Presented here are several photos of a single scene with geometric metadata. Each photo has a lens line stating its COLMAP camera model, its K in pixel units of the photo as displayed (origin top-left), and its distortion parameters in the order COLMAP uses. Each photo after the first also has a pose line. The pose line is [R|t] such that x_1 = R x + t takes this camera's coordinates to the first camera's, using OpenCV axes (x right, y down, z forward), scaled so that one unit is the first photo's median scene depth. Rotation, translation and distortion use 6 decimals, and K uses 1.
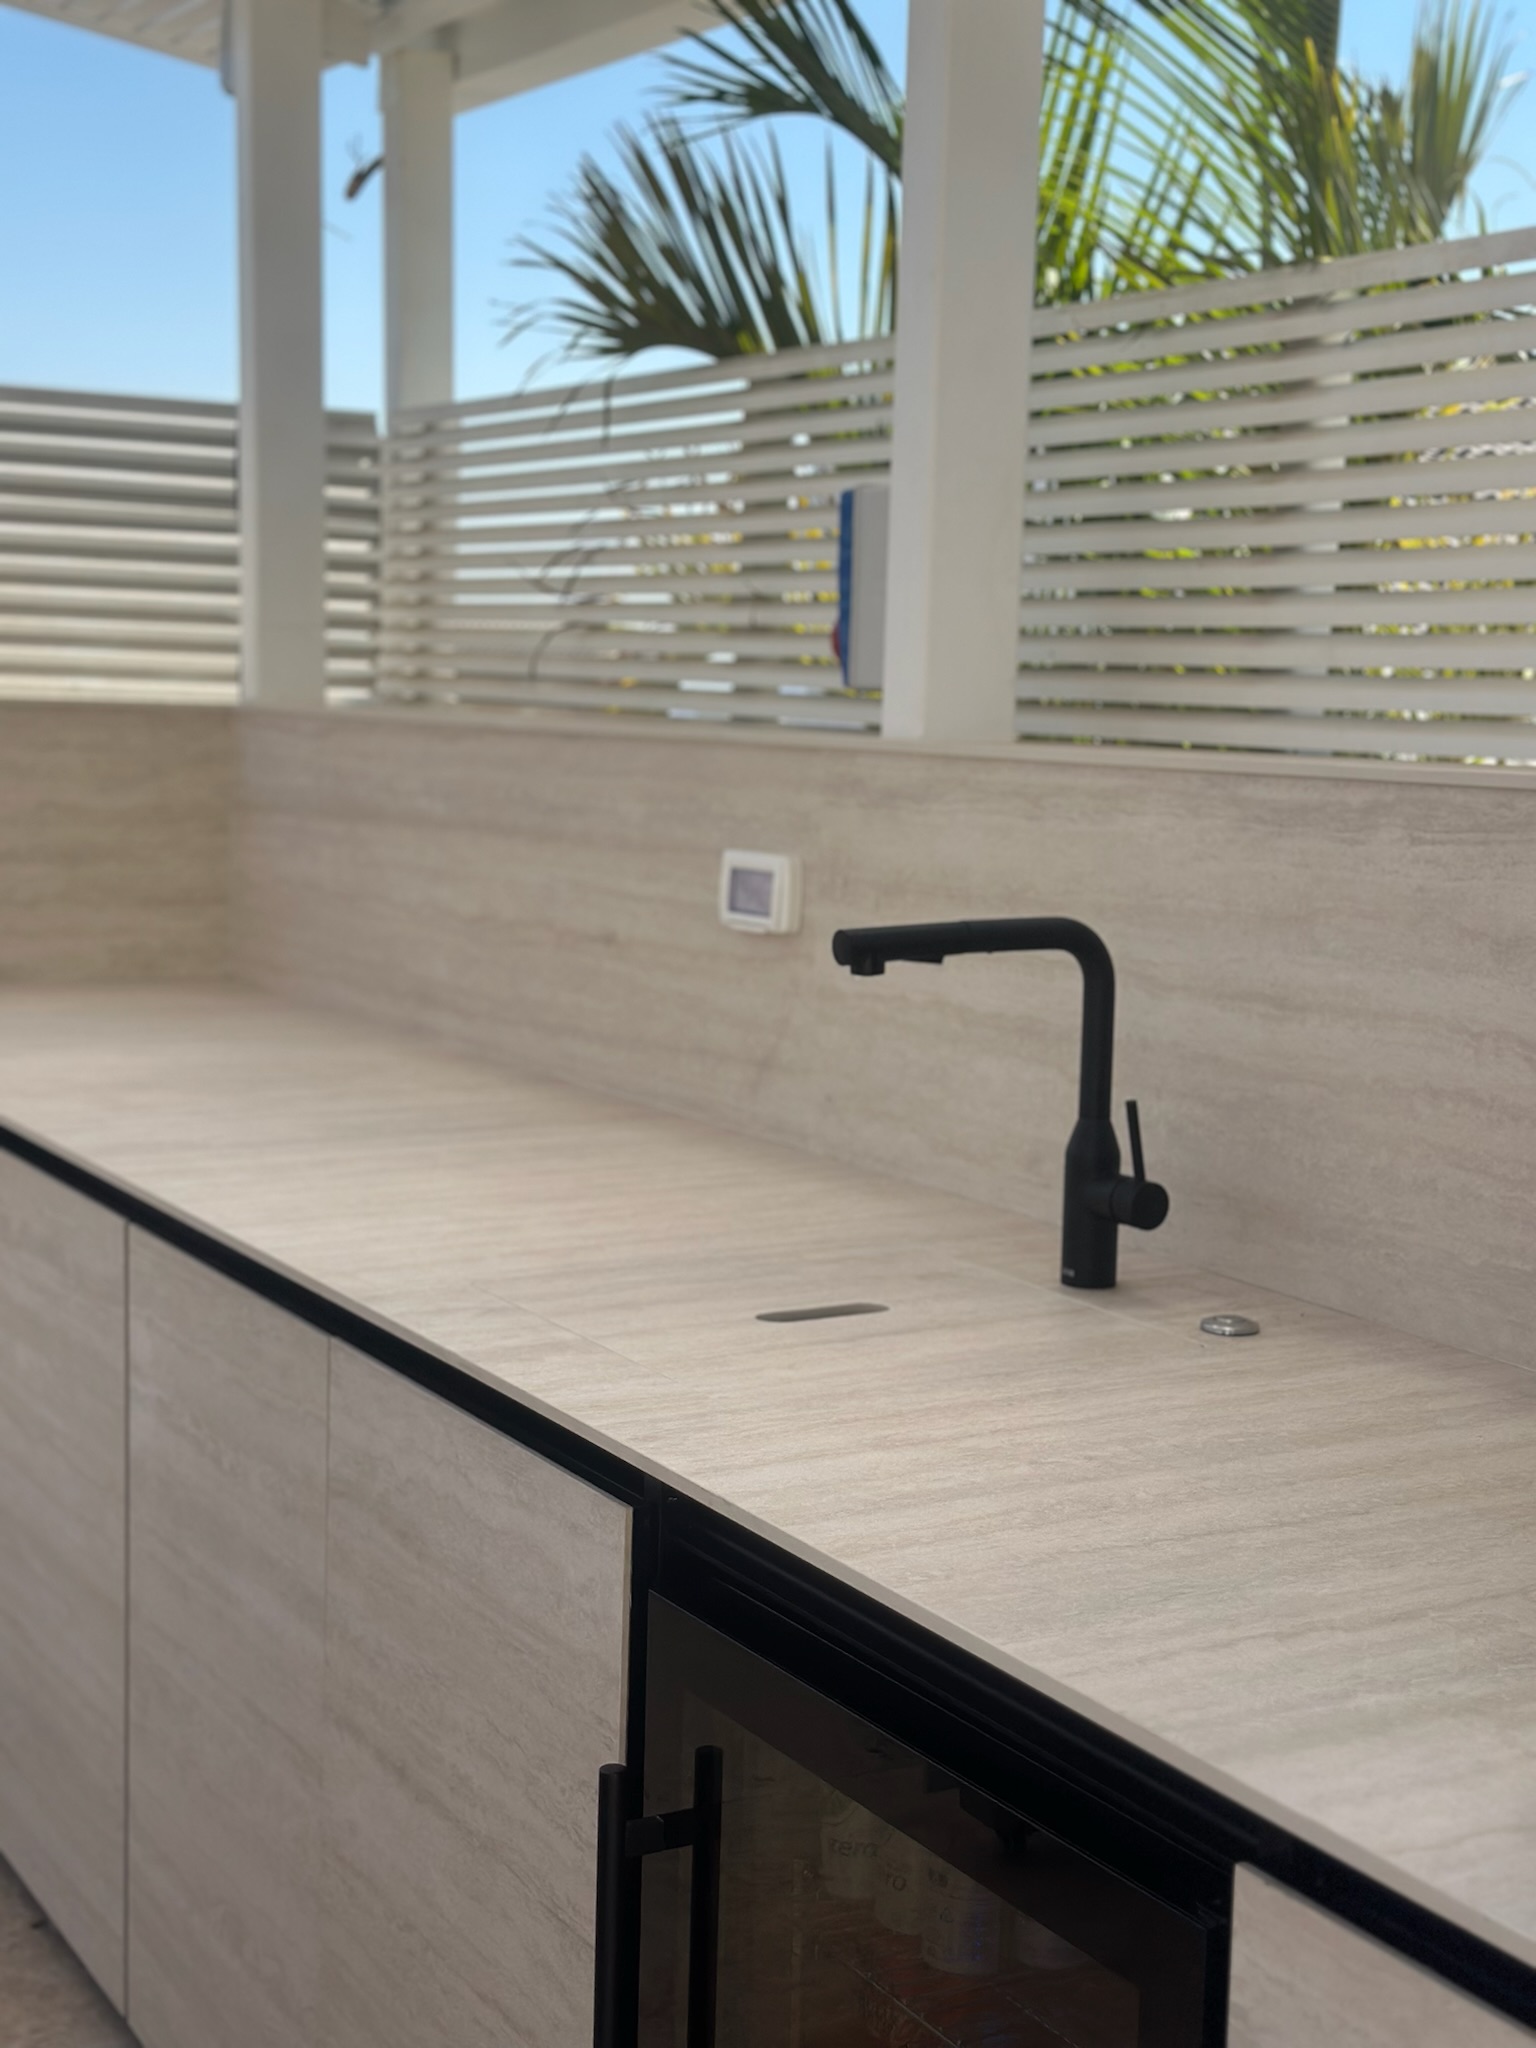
lens RADIAL K [[2840.5, 0, 795.1], [0, 2840.5, 1032.6], [0, 0, 1]] dist [0.121382, 0.028529]
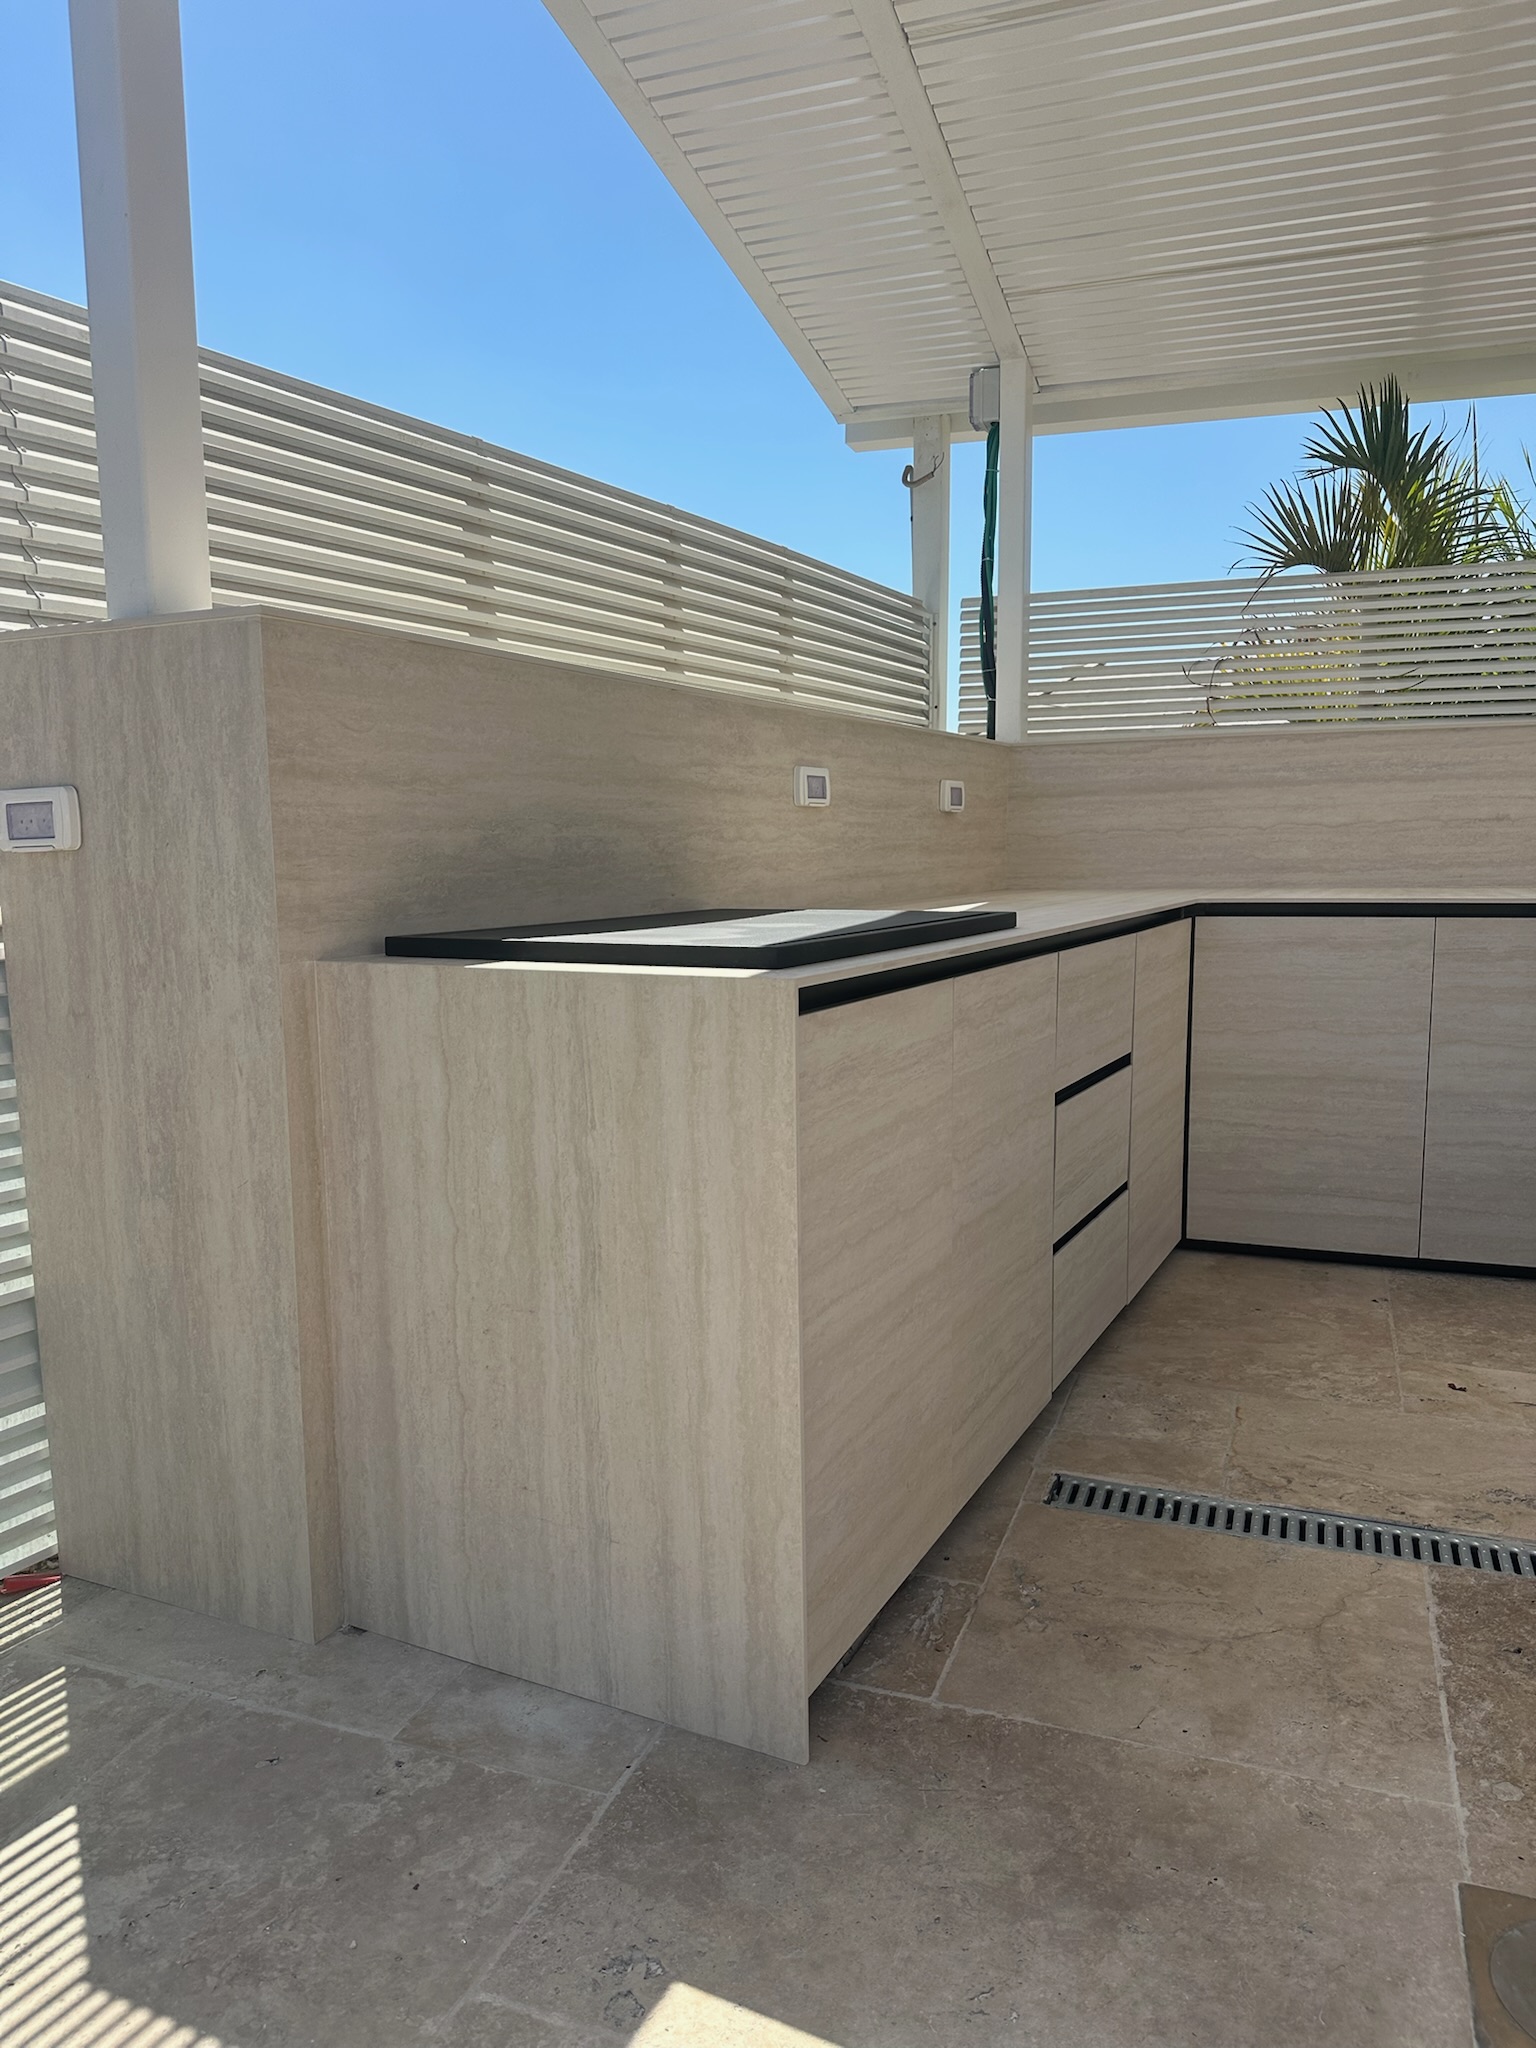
lens RADIAL K [[1428.6, 0, 768.0], [0, 1428.6, 1024.0], [0, 0, 1]] dist [0.137379, -0.237590]
pose [[0.771728, -0.110910, 0.626207, -1.422118], [0.108245, 0.993215, 0.042513, 0.019148], [-0.626673, 0.034975, 0.778497, 0.537053]]
